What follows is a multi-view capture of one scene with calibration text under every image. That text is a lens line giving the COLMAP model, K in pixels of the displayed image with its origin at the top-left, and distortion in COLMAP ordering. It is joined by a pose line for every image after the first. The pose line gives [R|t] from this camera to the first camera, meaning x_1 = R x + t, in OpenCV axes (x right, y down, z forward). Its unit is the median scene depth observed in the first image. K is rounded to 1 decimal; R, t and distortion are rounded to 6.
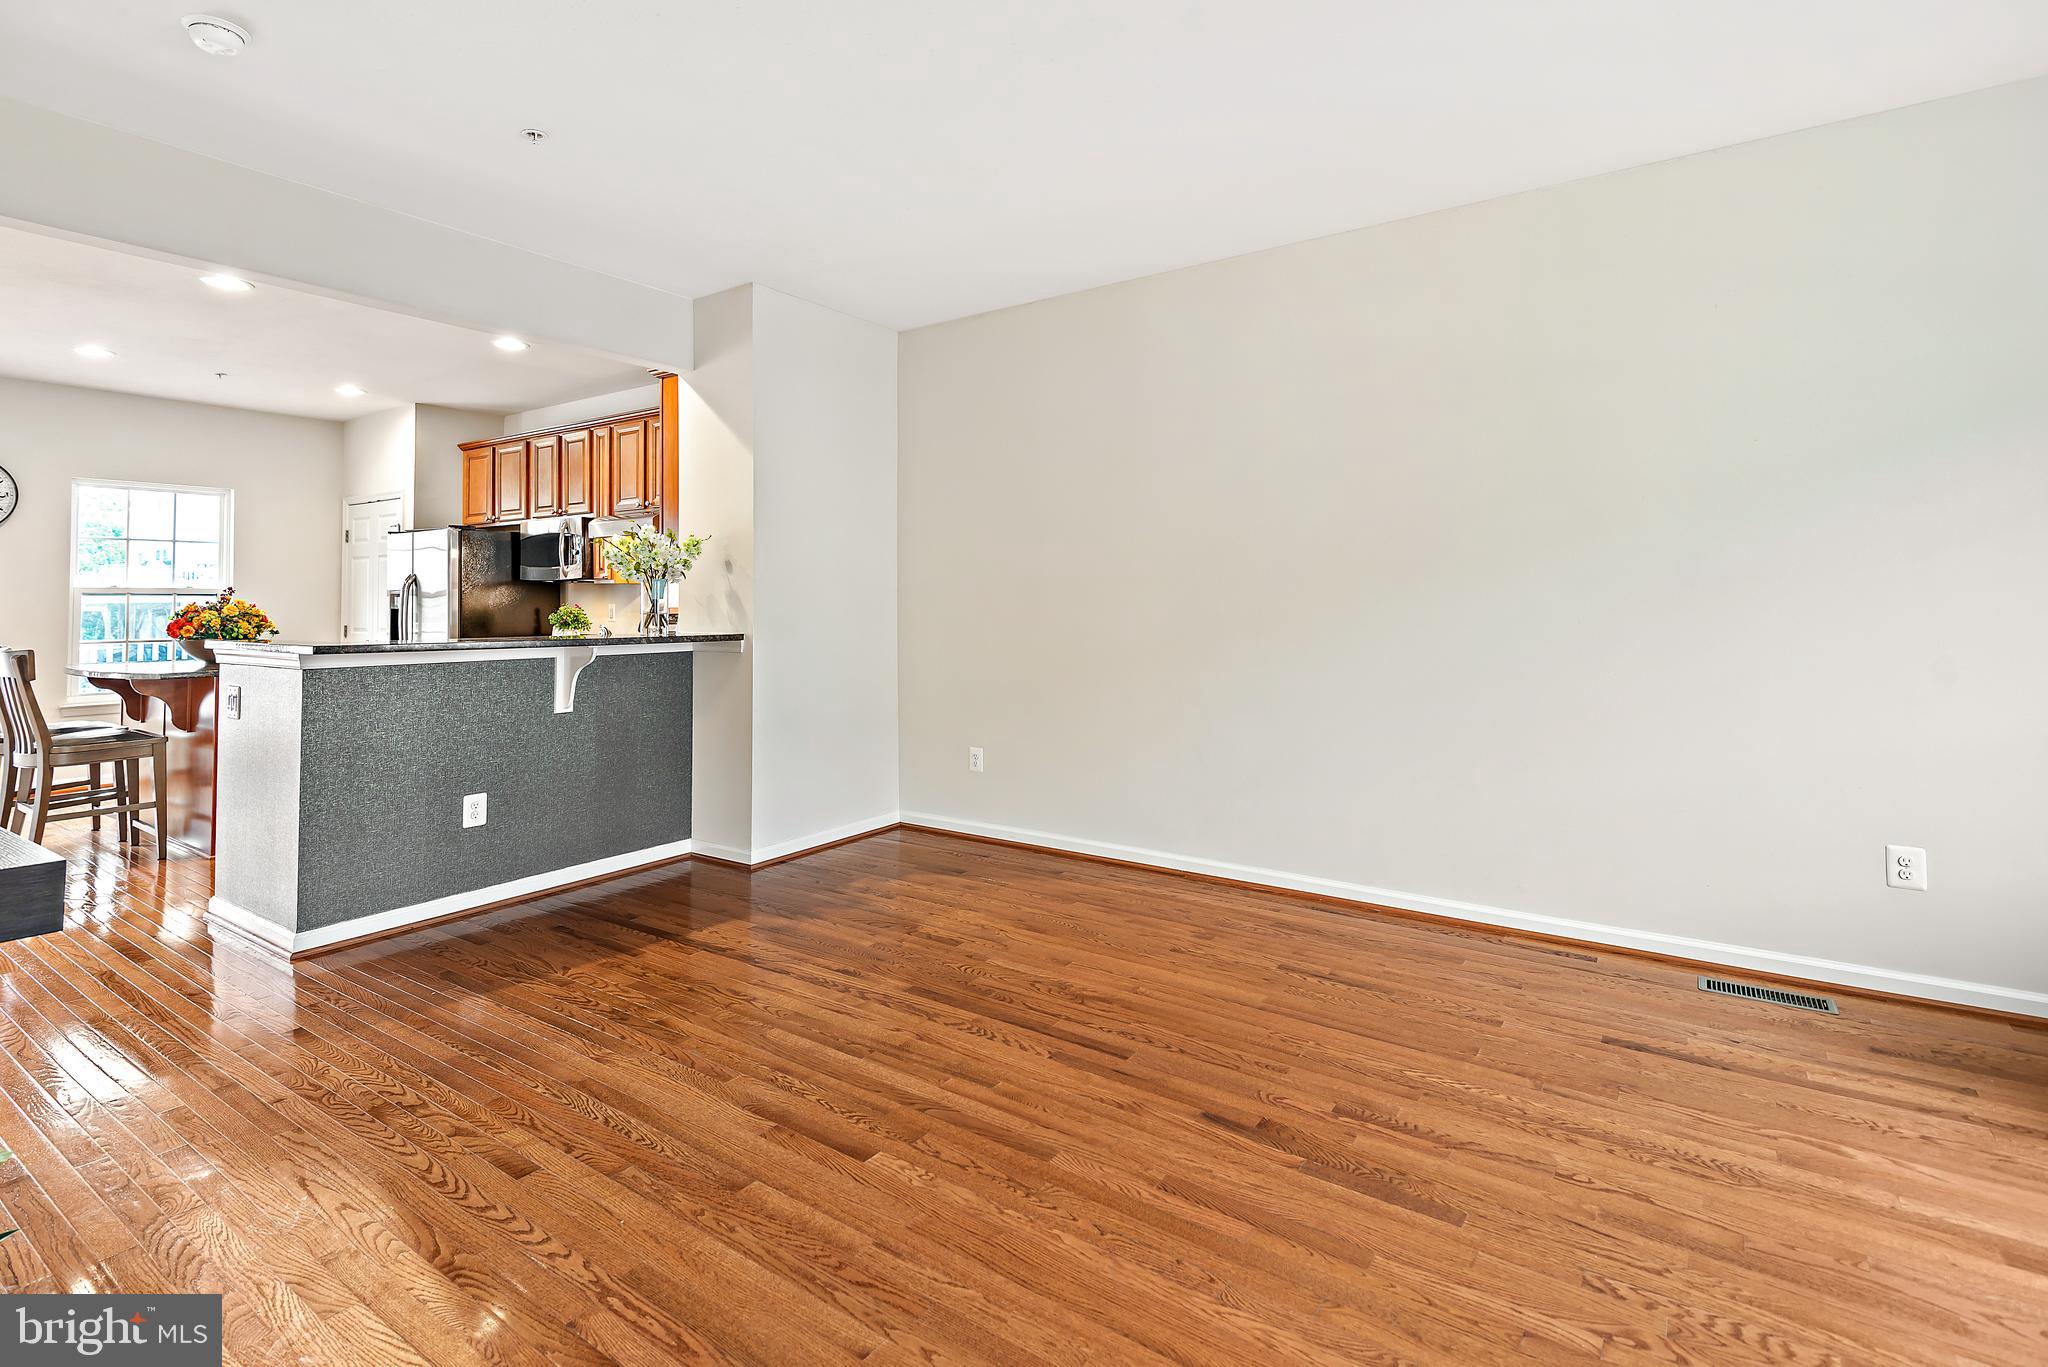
lens RADIAL K [[960.8, 0, 1027.8], [0, 960.8, 581.7], [0, 0, 1]] dist [0.020319, -0.010351]
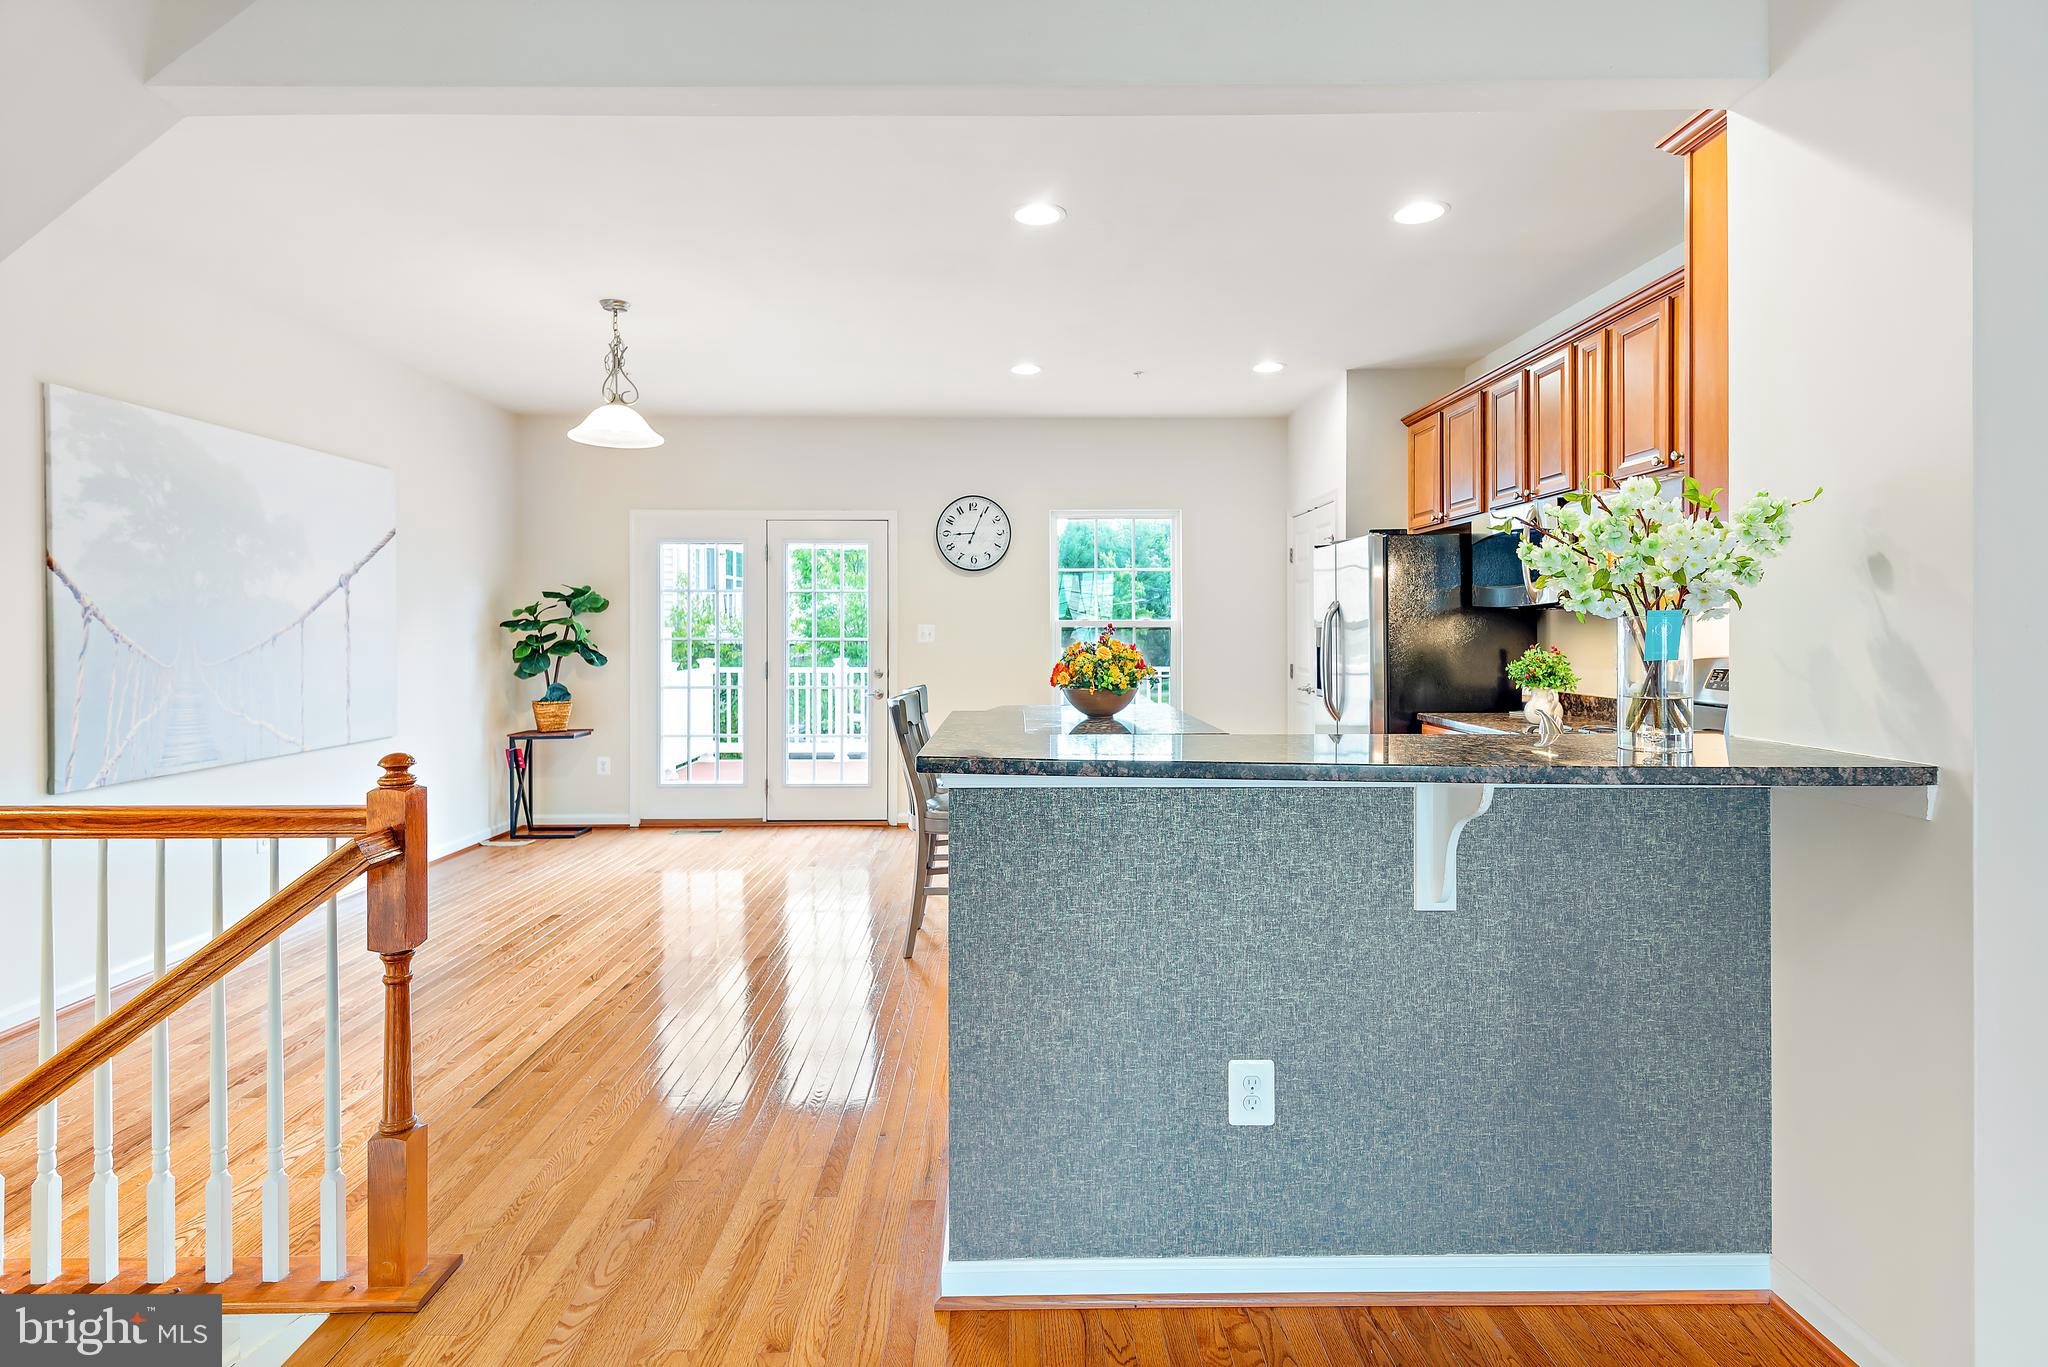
lens RADIAL K [[1054.8, 0, 1023.6], [0, 1054.8, 632.2], [0, 0, 1]] dist [0.025663, -0.009024]
pose [[0.571652, 0.003818, -0.820487, -0.227015], [0.022351, 0.999546, 0.020224, -0.011150], [0.820192, -0.029900, 0.571307, 0.694088]]
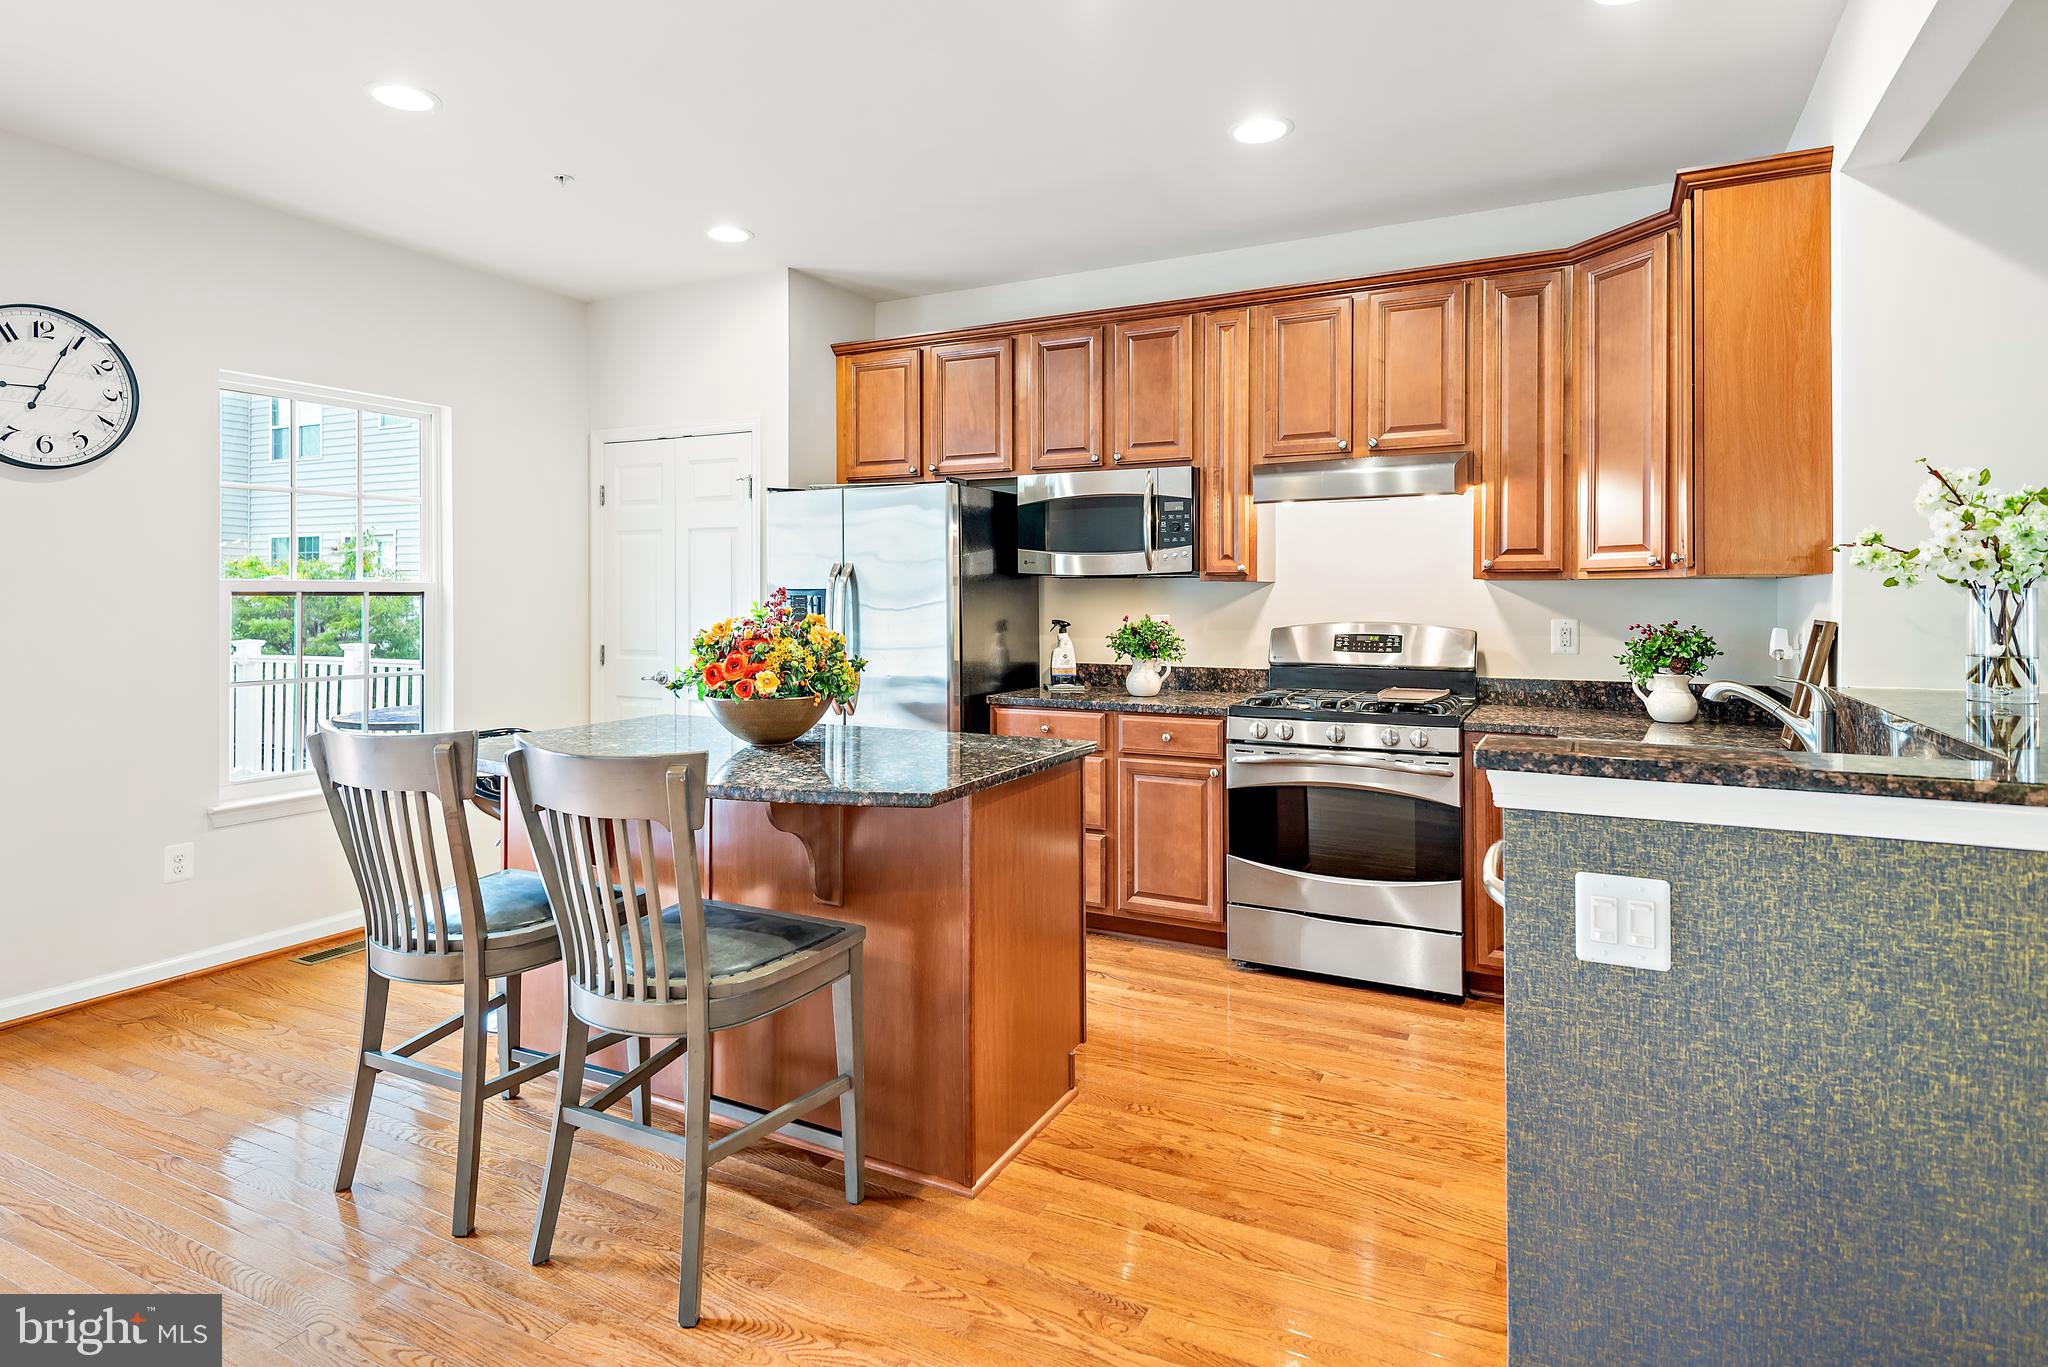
lens RADIAL K [[1087.5, 0, 1024.5], [0, 1087.5, 598.9], [0, 0, 1]] dist [0.036041, -0.018470]
pose [[0.991866, 0.004276, 0.127215, -1.224217], [-0.007846, 0.999589, 0.027577, -0.008988], [-0.127045, -0.028351, 0.991492, 0.688938]]
